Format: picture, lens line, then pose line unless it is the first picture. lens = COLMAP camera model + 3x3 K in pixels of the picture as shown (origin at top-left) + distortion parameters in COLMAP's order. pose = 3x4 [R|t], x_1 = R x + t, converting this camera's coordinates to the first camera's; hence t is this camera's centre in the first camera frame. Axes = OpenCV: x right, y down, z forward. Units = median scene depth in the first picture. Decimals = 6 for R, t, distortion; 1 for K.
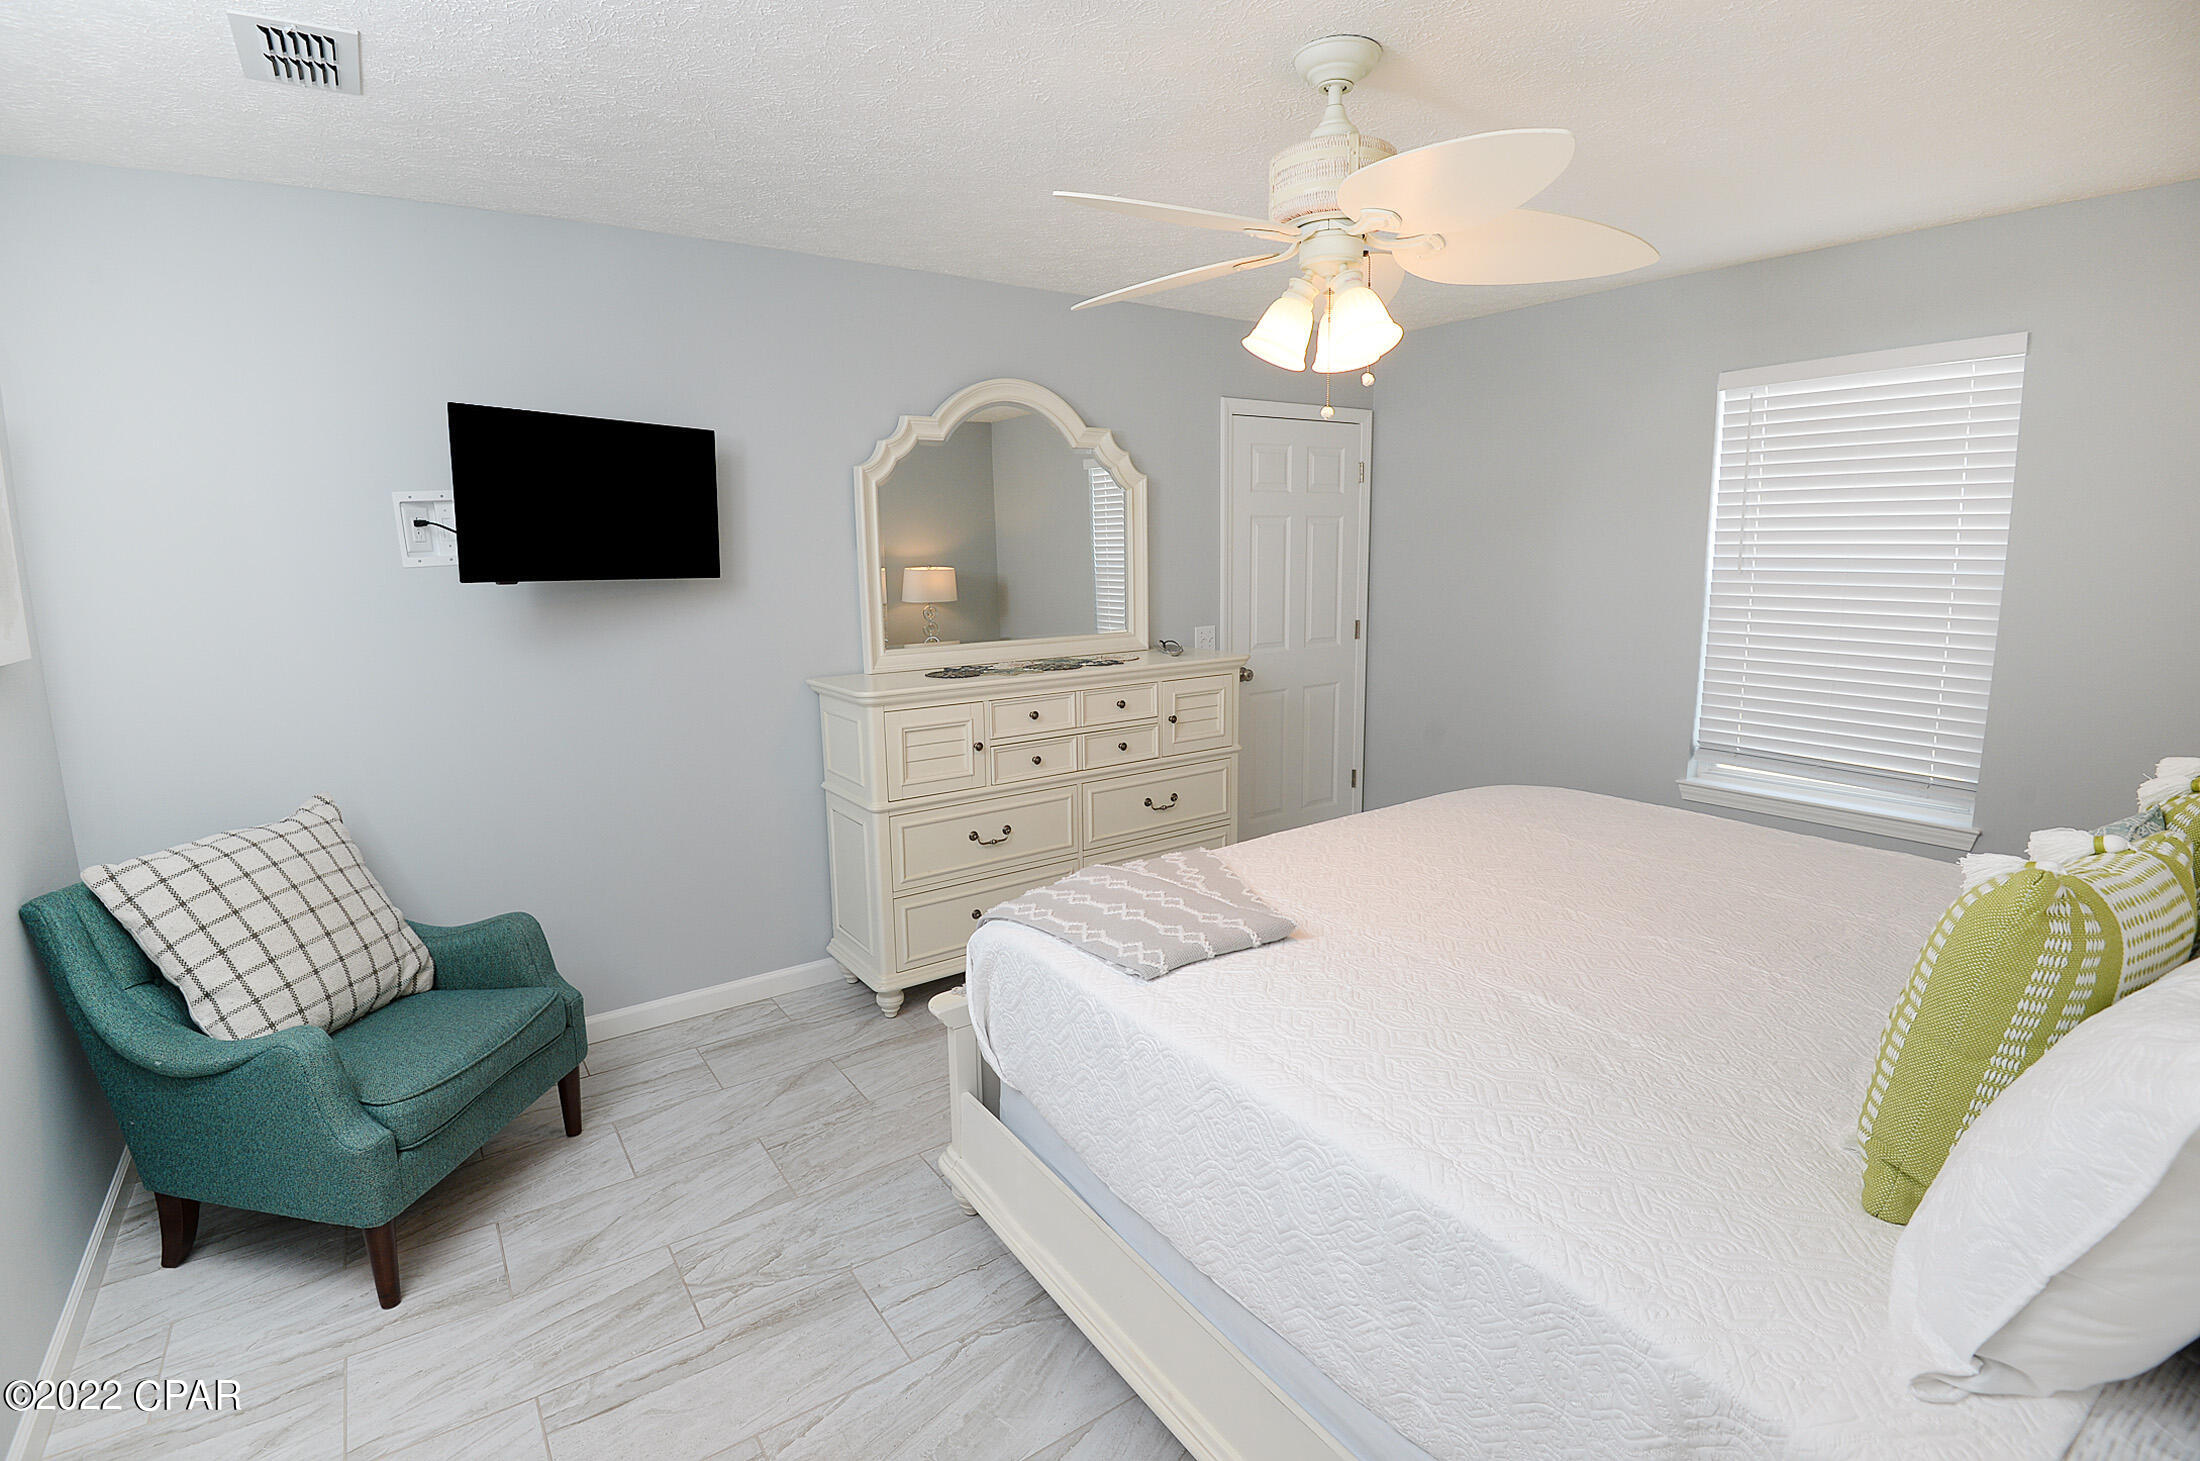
lens RADIAL K [[1018.2, 0, 1095.1], [0, 1018.2, 719.9], [0, 0, 1]] dist [-0.002169, -0.034454]
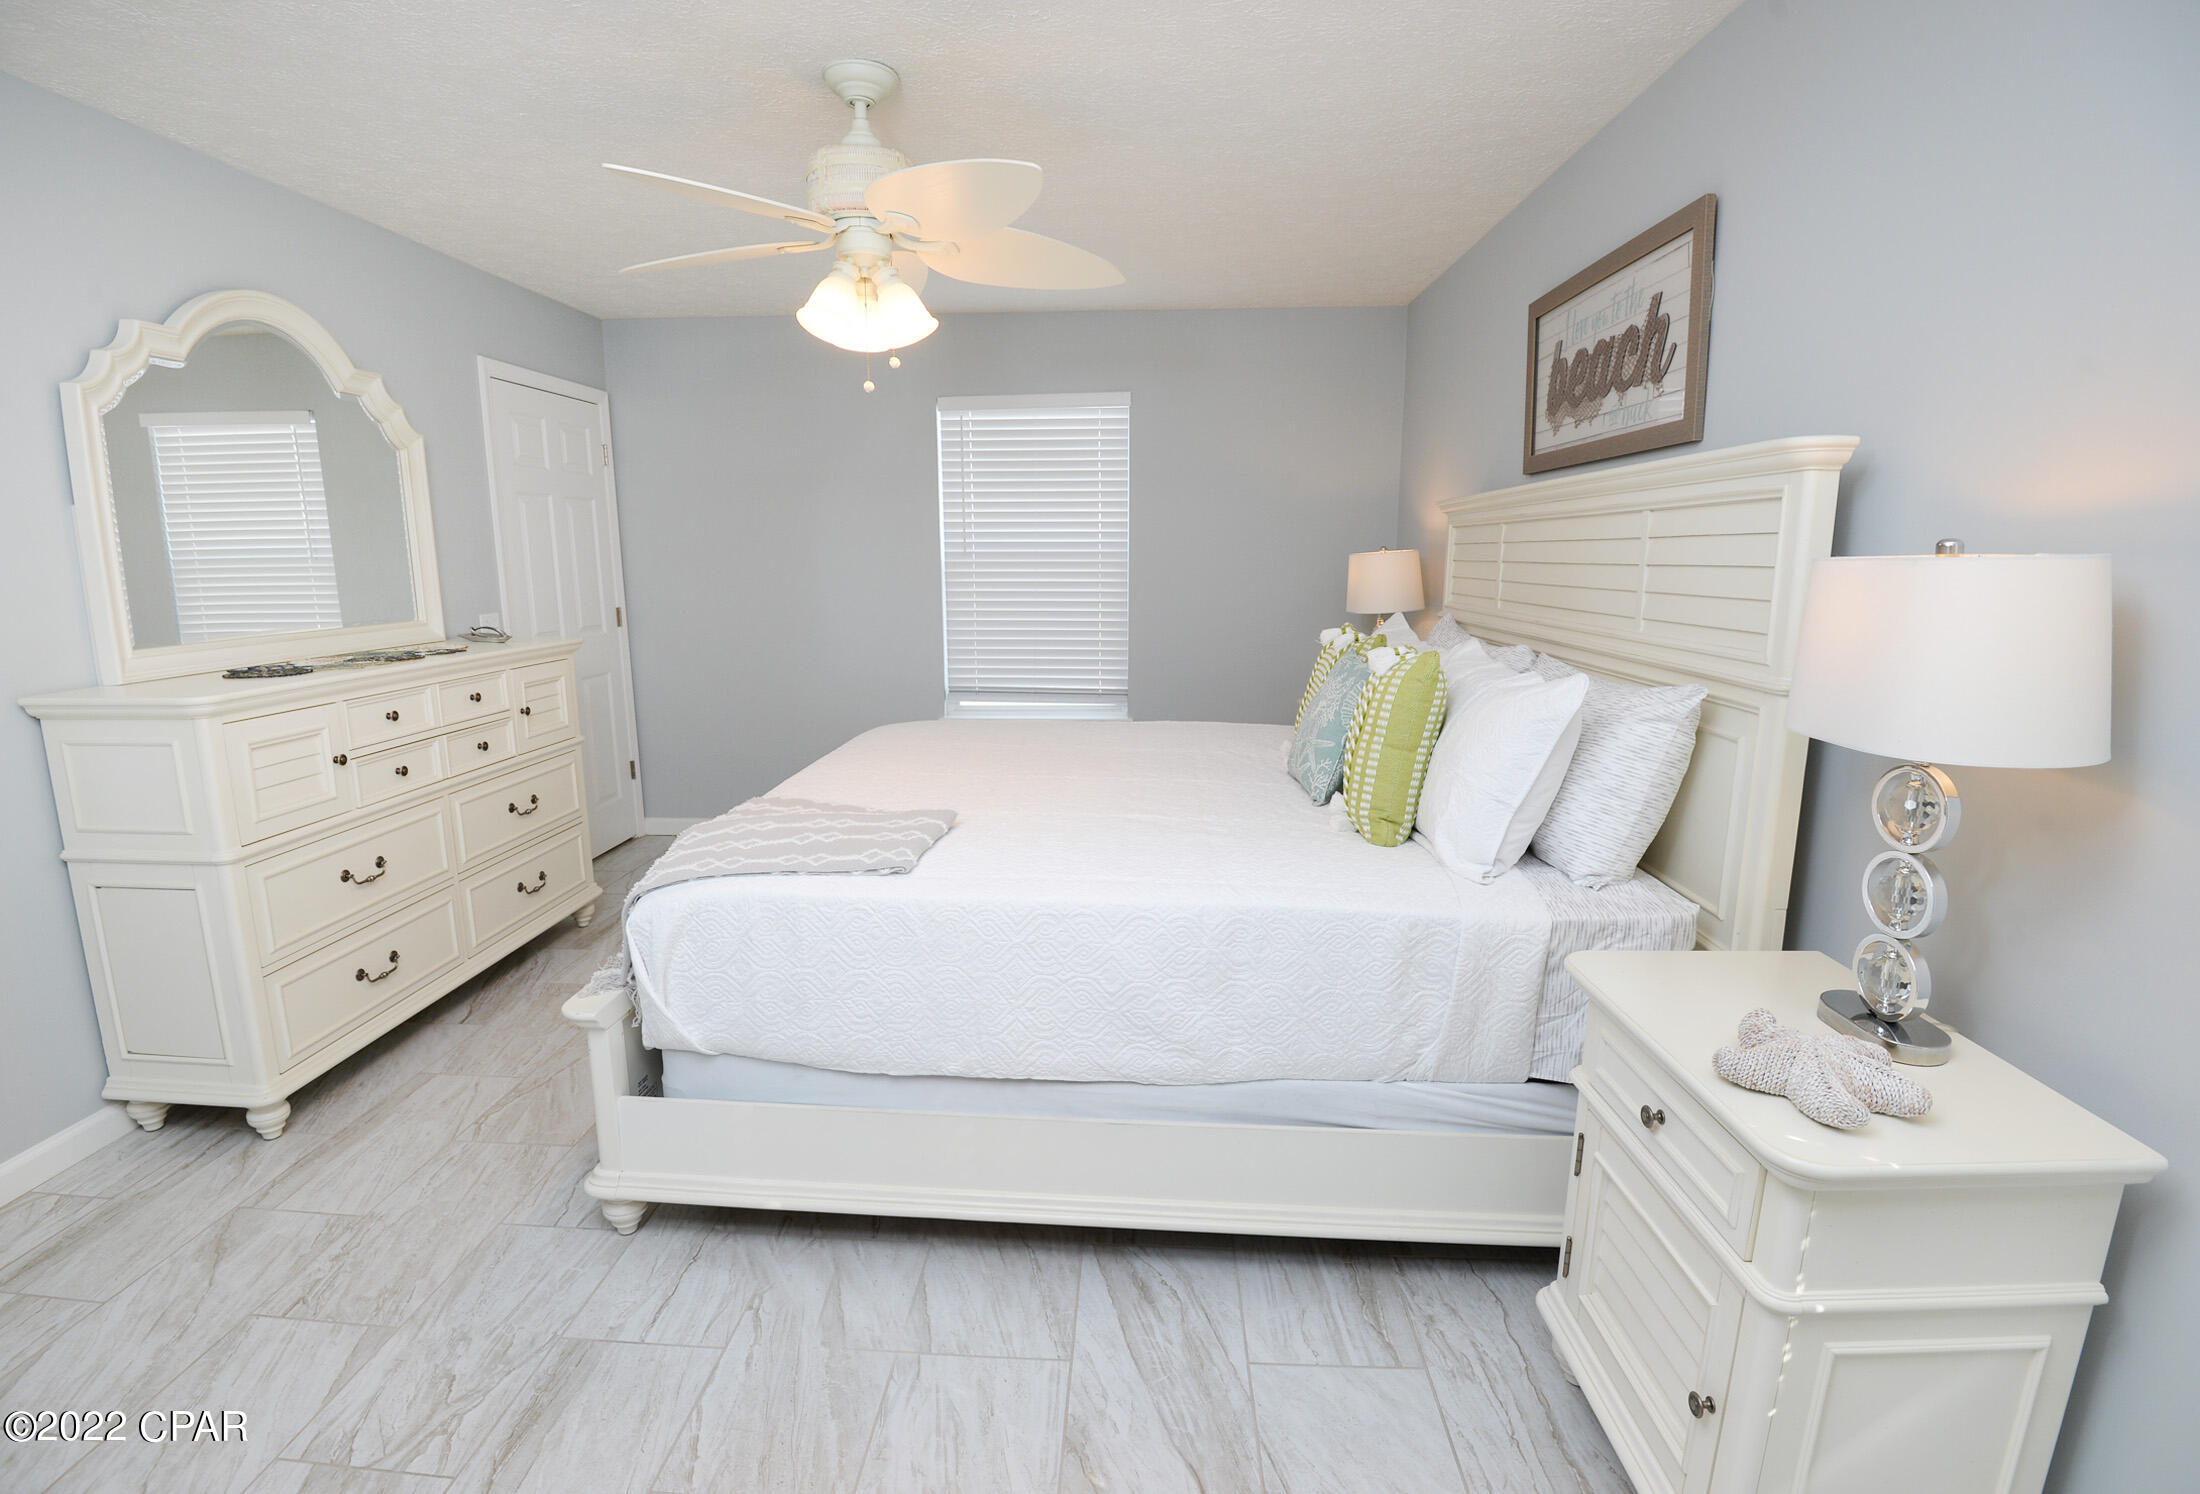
lens RADIAL K [[1022.8, 0, 1100.0], [0, 1022.8, 747.0], [0, 0, 1]] dist [-0.024540, -0.018570]
pose [[0.603959, -0.131313, 0.786124, -0.382660], [0.123770, 0.989821, 0.070248, 0.036139], [-0.787346, 0.054872, 0.614064, 0.073636]]
